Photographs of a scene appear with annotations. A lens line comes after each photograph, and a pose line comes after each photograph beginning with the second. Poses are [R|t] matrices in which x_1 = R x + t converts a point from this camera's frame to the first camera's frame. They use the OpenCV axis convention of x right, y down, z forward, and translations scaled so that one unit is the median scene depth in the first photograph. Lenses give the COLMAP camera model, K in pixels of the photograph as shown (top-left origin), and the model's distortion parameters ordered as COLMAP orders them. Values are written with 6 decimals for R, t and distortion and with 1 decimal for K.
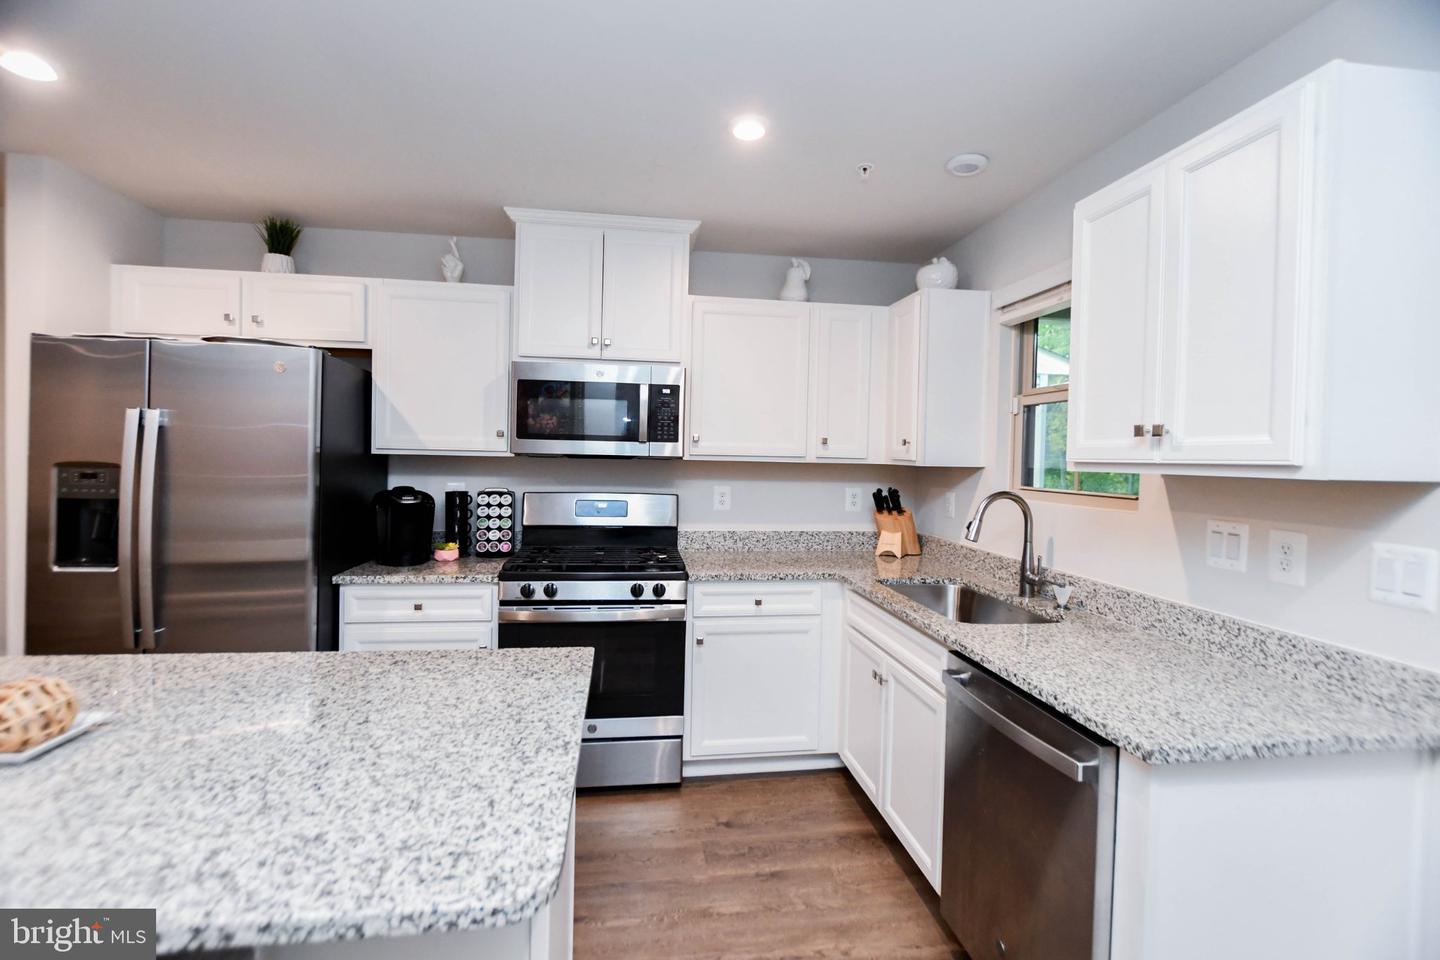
lens RADIAL K [[656.8, 0, 717.9], [0, 656.8, 475.3], [0, 0, 1]] dist [-0.000910, -0.000216]
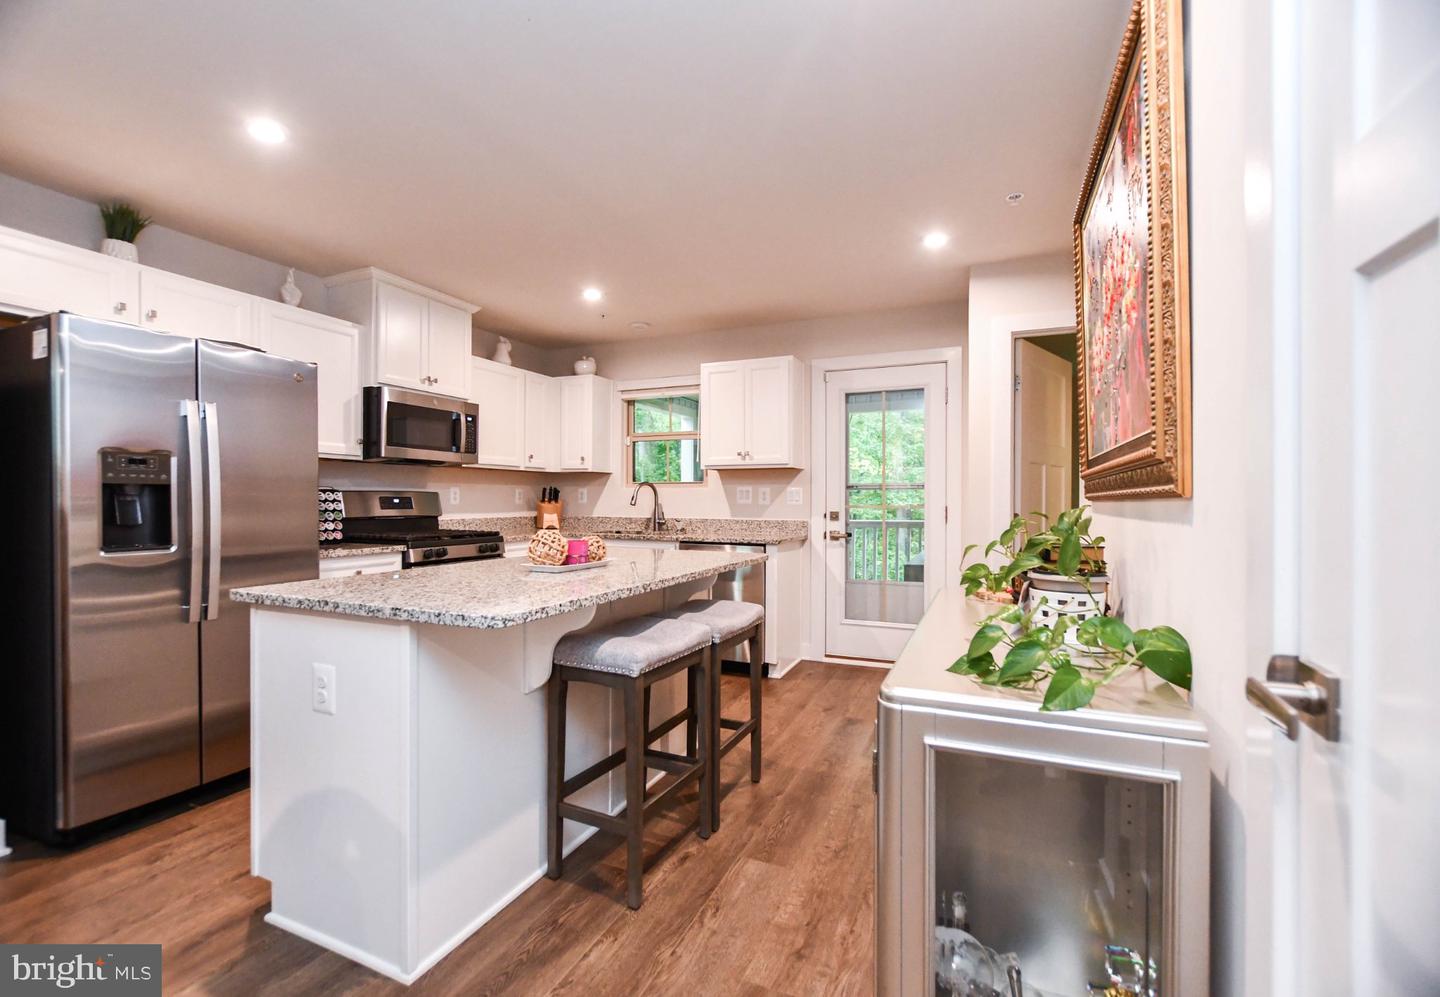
lens RADIAL K [[626.9, 0, 716.6], [0, 626.9, 499.9], [0, 0, 1]] dist [0.001294, 0.000201]
pose [[0.522394, -0.024936, 0.852340, -0.989424], [0.035628, 0.999338, 0.007401, 0.063957], [-0.851960, 0.026501, 0.522936, -0.203809]]
